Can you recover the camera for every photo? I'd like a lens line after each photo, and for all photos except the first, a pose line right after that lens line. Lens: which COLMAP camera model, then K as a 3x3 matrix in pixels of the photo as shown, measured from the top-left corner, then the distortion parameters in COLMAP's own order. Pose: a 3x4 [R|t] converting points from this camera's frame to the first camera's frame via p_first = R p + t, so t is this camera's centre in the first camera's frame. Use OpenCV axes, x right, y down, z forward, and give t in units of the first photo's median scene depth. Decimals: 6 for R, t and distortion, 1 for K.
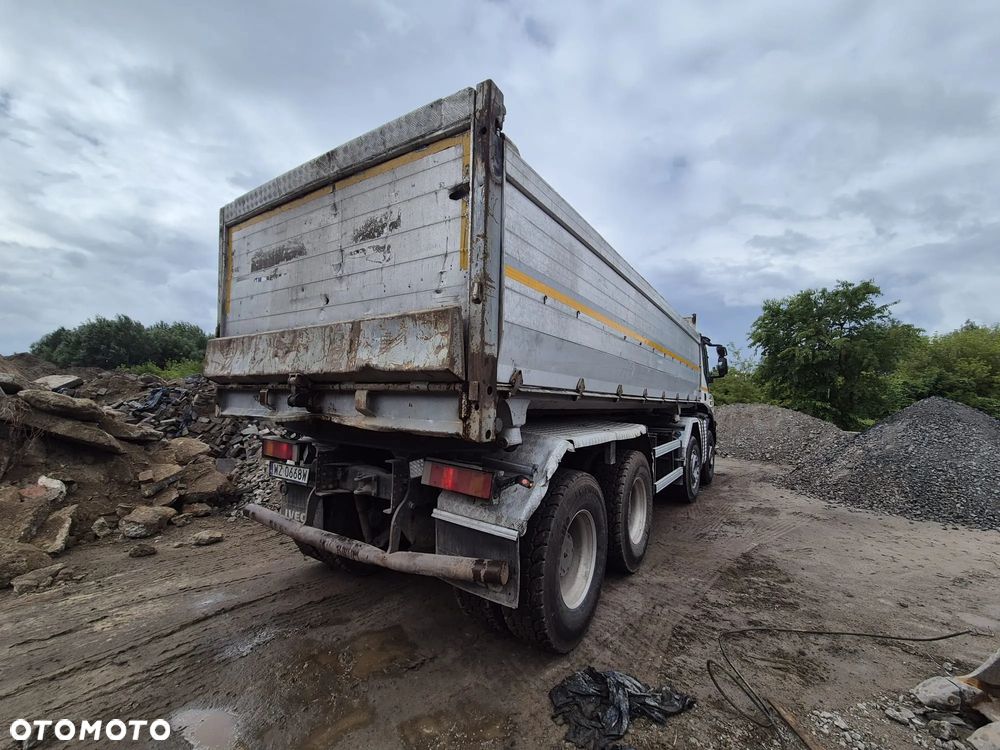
lens RADIAL K [[409.6, 0, 501.2], [0, 409.6, 376.5], [0, 0, 1]] dist [-0.000883, -0.000100]
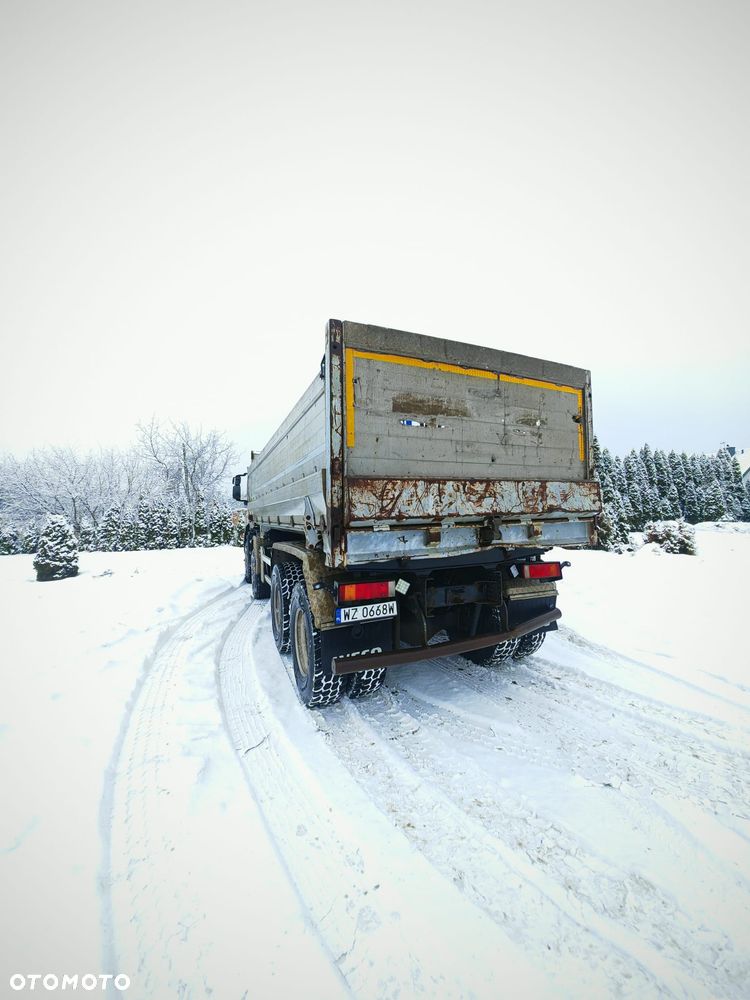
lens RADIAL K [[375.7, 0, 375.0], [0, 375.7, 500.0], [0, 0, 1]] dist [-0.000888, -0.000191]
pose [[0.540006, -0.011617, 0.841581, -1.901334], [-0.009713, 0.999752, 0.020032, -0.083433], [-0.841605, -0.018992, 0.539759, 0.745402]]
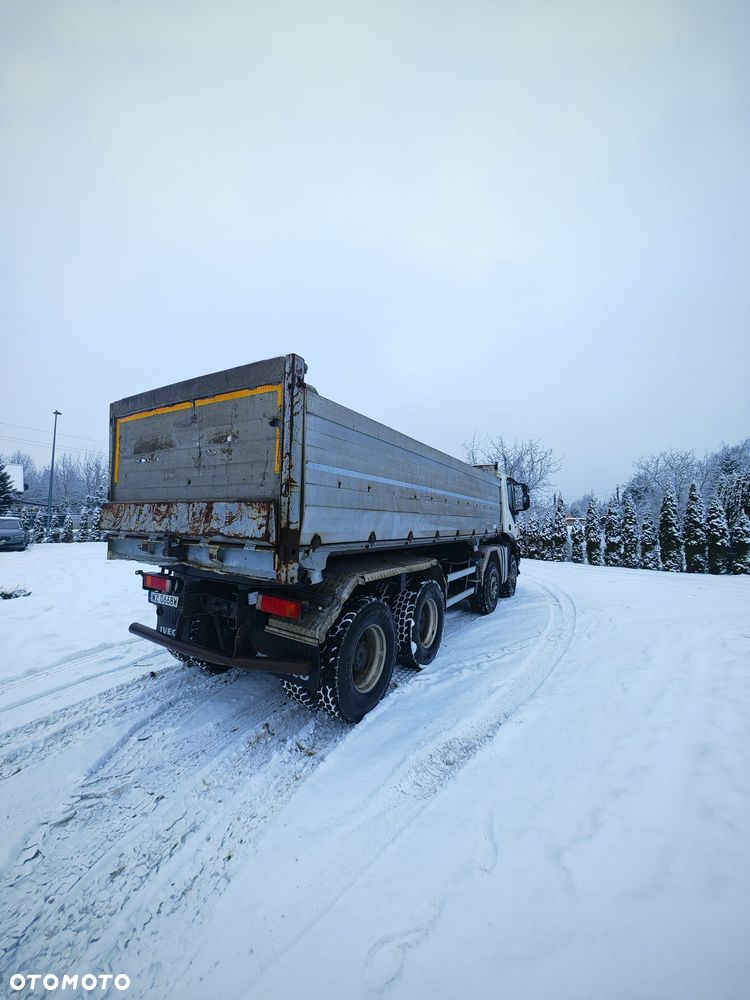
lens RADIAL K [[375.7, 0, 375.0], [0, 375.7, 500.0], [0, 0, 1]] dist [-0.000888, -0.000191]
pose [[0.999179, -0.002545, 0.040440, 0.192032], [0.002373, 0.999988, 0.004309, -0.144144], [-0.040451, -0.004209, 0.999173, -0.392844]]
